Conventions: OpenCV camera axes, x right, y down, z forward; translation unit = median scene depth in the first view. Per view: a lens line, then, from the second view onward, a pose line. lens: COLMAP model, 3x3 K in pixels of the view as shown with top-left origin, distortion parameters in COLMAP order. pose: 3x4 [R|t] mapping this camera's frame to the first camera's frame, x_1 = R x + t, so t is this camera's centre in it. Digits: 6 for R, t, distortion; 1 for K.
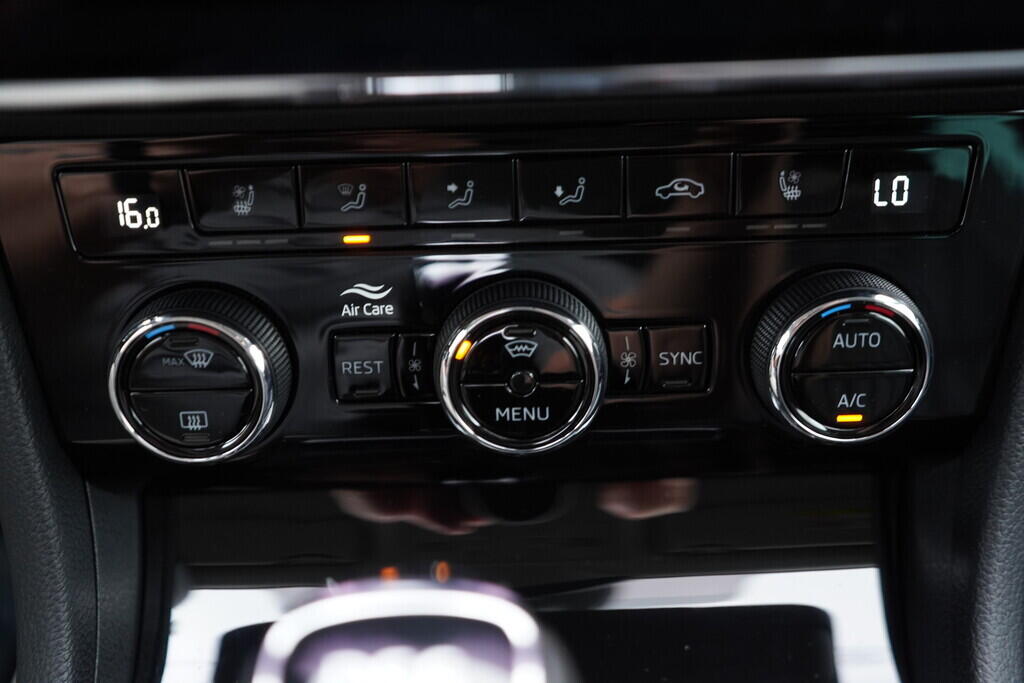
lens RADIAL K [[1040.5, 0, 516.2], [0, 1040.5, 346.2], [0, 0, 1]] dist [0.001055, 0.000000]
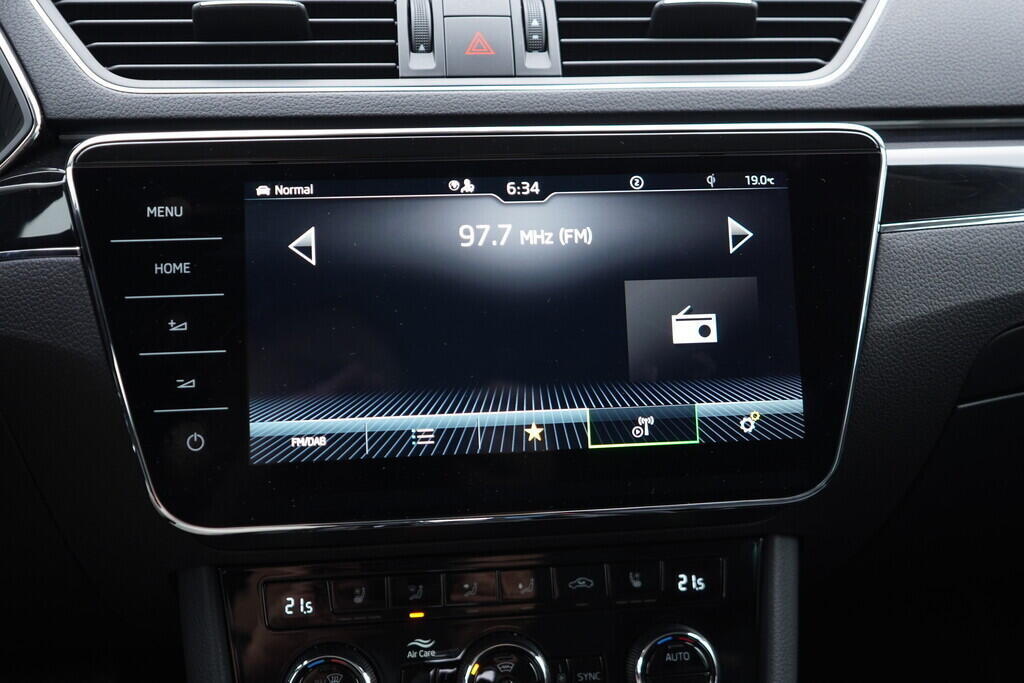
lens RADIAL K [[1040.5, 0, 509.1], [0, 1040.5, 340.4], [0, 0, 1]] dist [0.001055, 0.000000]
pose [[0.996634, -0.010060, 0.081358, -0.135169], [0.047927, 0.876666, -0.478707, 0.383622], [-0.066508, 0.480995, 0.874197, -0.942268]]
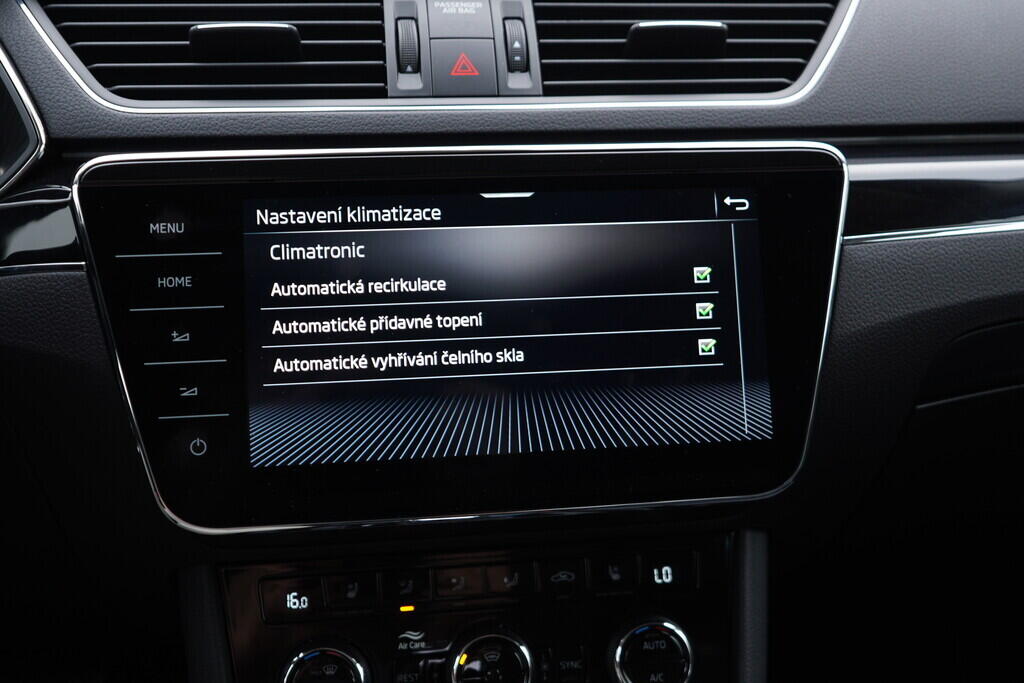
lens RADIAL K [[1040.5, 0, 511.1], [0, 1040.5, 341.8], [0, 0, 1]] dist [0.001055, 0.000000]
pose [[0.994327, -0.015380, 0.105253, -0.157950], [0.063610, 0.879045, -0.472476, 0.412306], [-0.085256, 0.476490, 0.875036, -1.039592]]
